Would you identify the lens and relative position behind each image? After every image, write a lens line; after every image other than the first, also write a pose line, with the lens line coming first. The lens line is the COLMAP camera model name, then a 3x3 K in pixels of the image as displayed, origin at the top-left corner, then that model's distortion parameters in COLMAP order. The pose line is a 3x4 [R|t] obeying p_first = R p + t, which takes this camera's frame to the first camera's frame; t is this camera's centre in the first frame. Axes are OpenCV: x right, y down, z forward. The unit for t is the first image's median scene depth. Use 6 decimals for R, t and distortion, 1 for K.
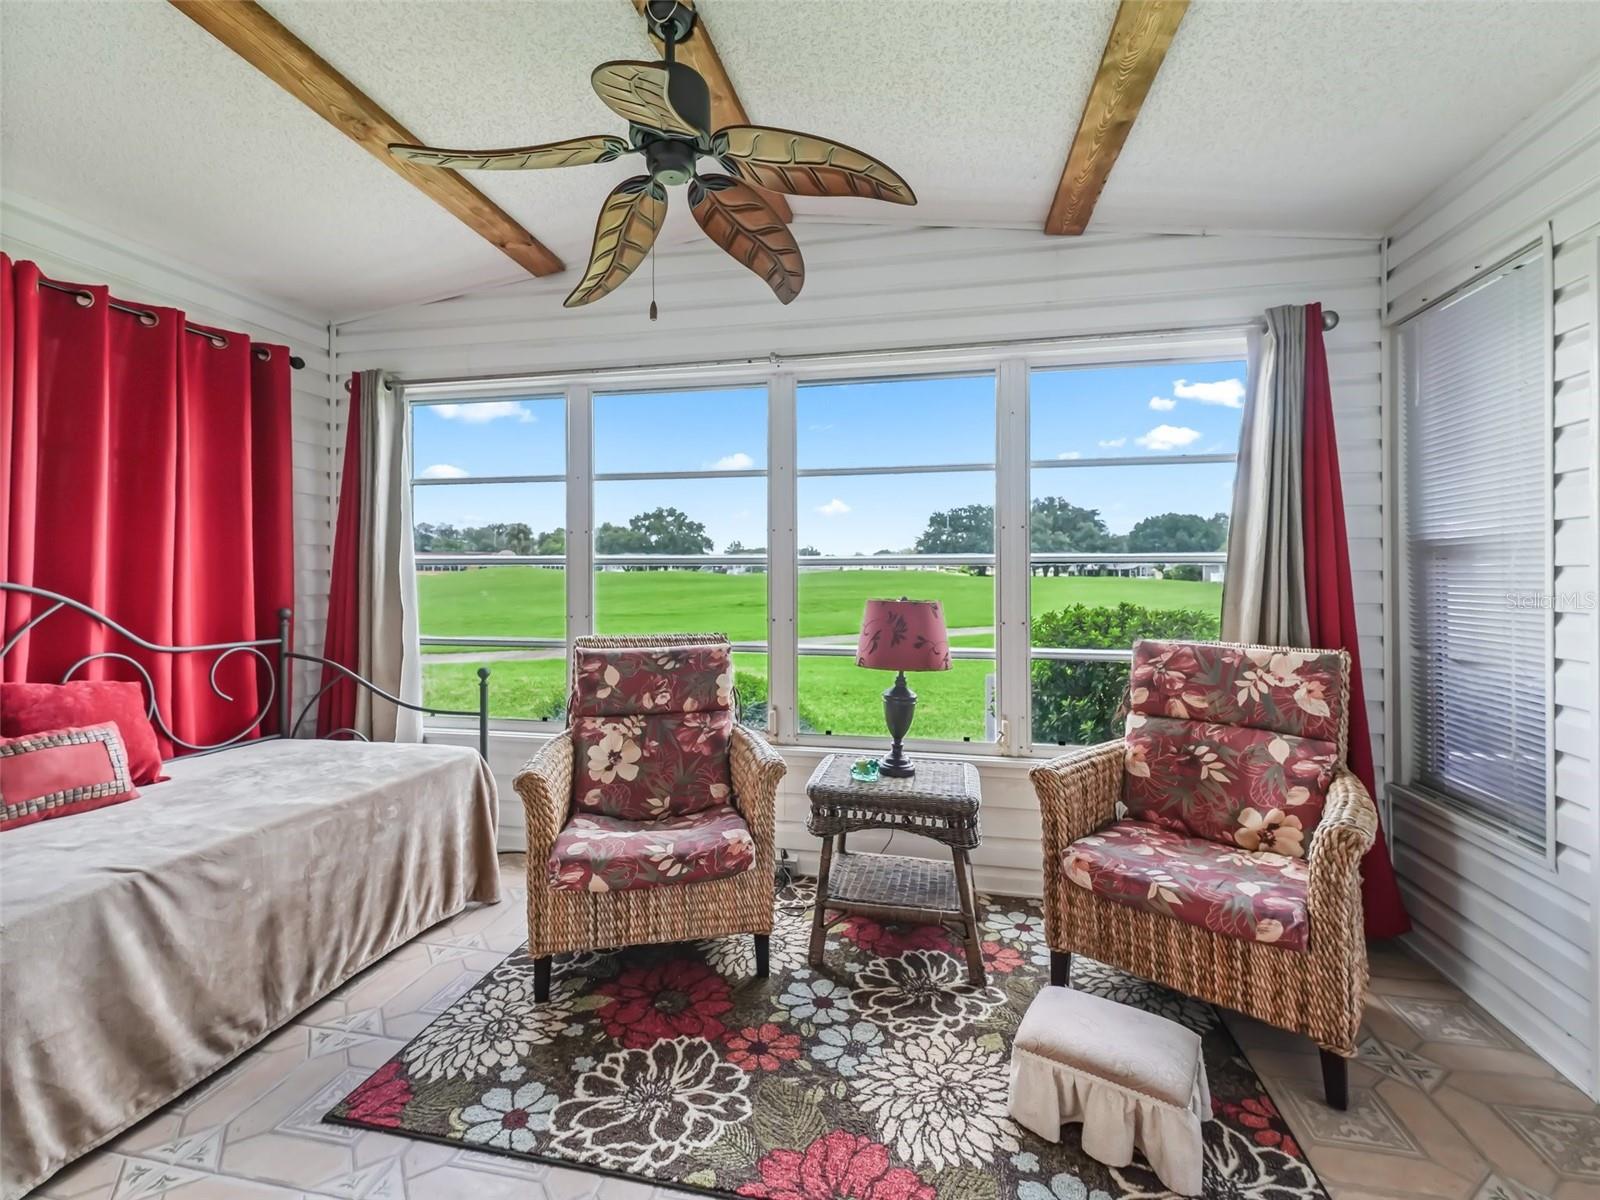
lens RADIAL K [[735.9, 0, 811.1], [0, 735.9, 583.0], [0, 0, 1]] dist [0.014361, -0.003428]
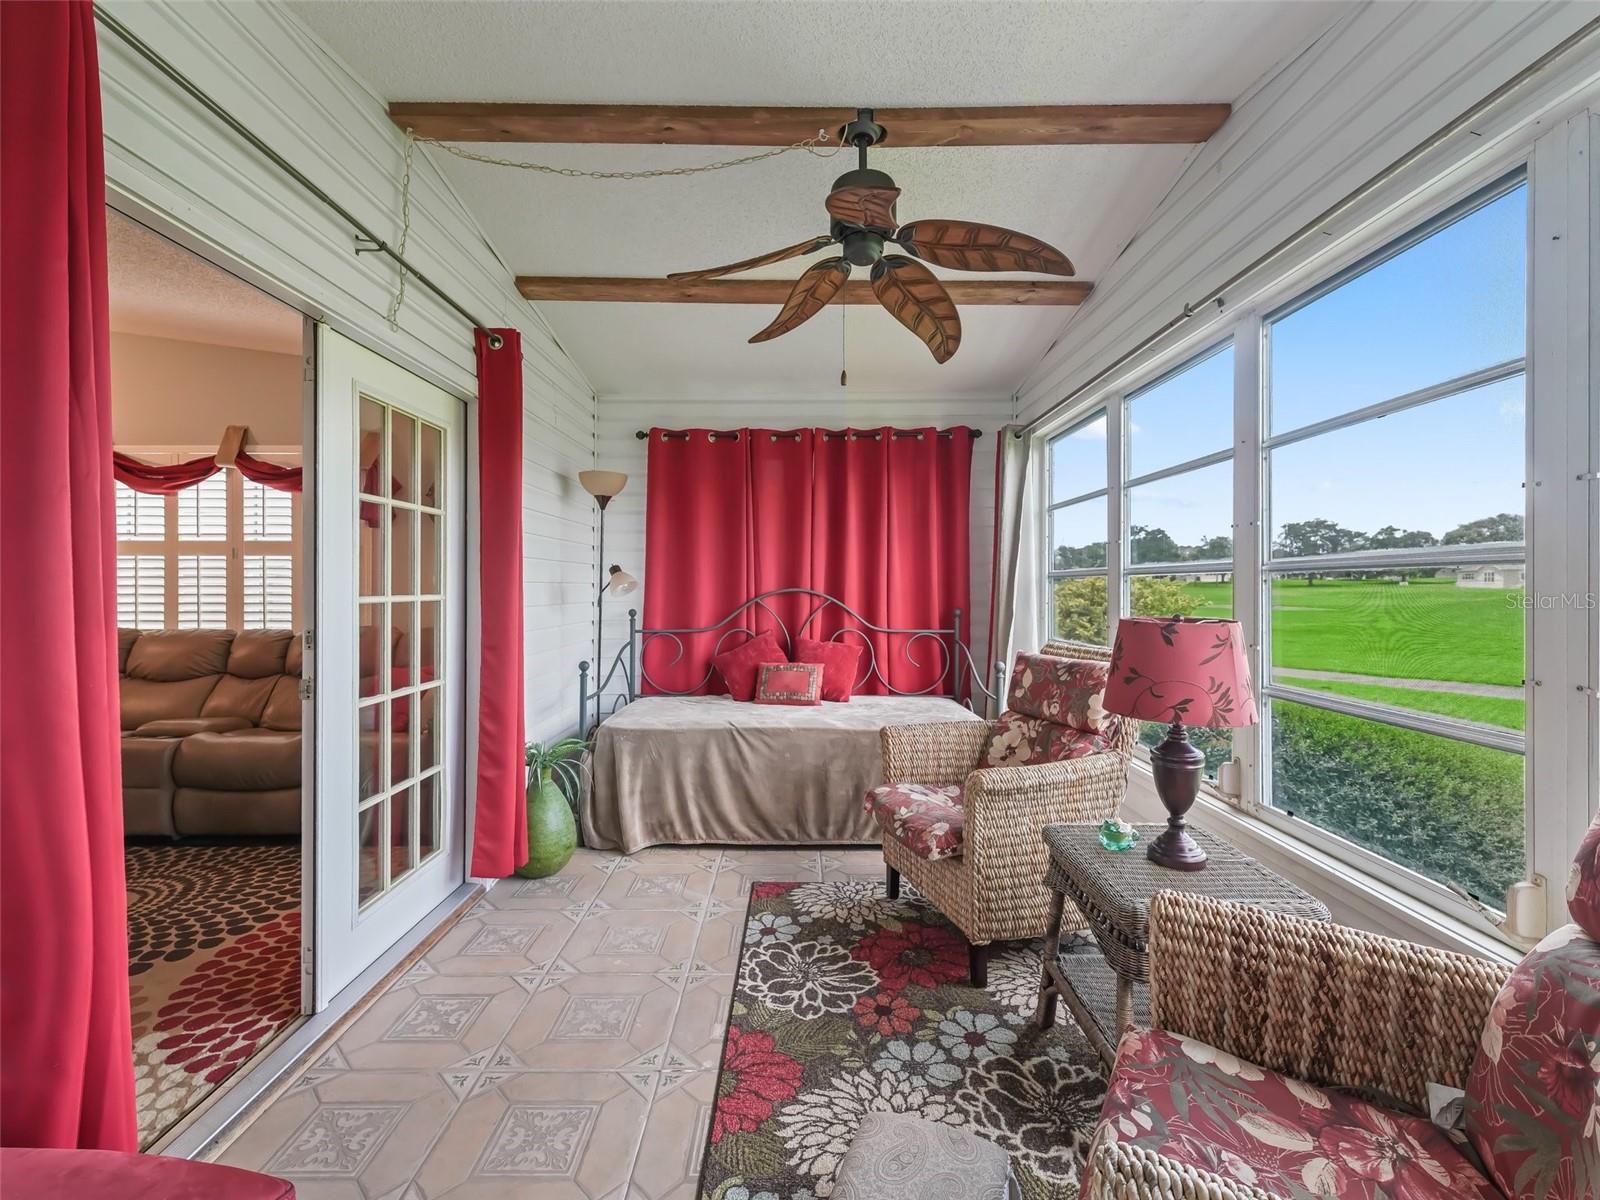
lens RADIAL K [[735.9, 0, 778.4], [0, 735.9, 581.8], [0, 0, 1]] dist [0.014361, -0.003428]
pose [[0.168119, -0.008528, -0.985730, 0.891188], [-0.007026, 0.999927, -0.009849, -0.001474], [0.985742, 0.008581, 0.168047, 0.582204]]
